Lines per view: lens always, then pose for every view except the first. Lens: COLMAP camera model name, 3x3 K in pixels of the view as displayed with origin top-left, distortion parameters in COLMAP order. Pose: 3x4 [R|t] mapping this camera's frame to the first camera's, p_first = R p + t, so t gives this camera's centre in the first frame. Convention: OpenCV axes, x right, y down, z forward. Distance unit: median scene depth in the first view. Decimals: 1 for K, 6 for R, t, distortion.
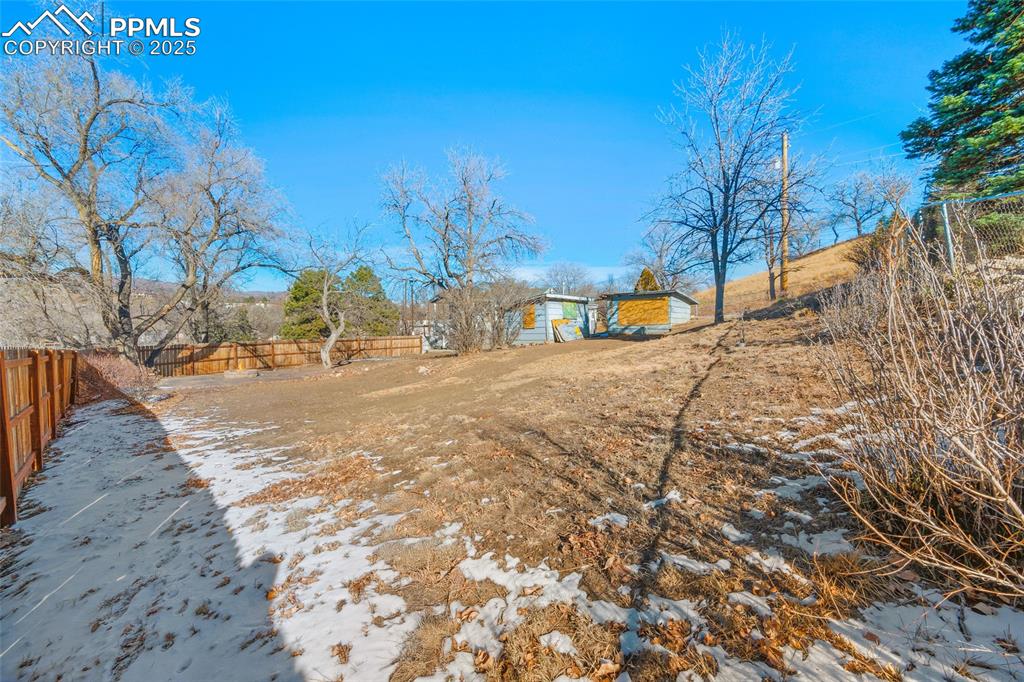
lens RADIAL K [[398.8, 0, 511.6], [0, 398.8, 343.0], [0, 0, 1]] dist [-0.001490, -0.000145]
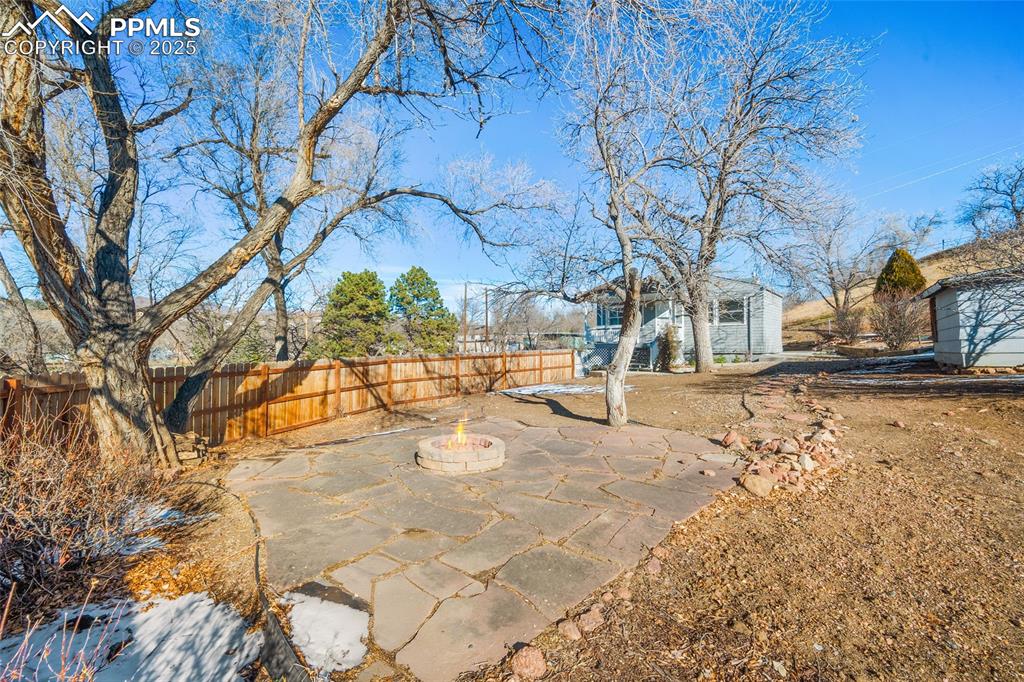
lens RADIAL K [[398.8, 0, 512.8], [0, 398.8, 341.1], [0, 0, 1]] dist [-0.001490, -0.000145]
pose [[0.999967, 0.000423, 0.008055, -0.524440], [-0.000013, 0.998710, -0.050780, 0.001303], [-0.008066, 0.050778, 0.998677, 0.547103]]
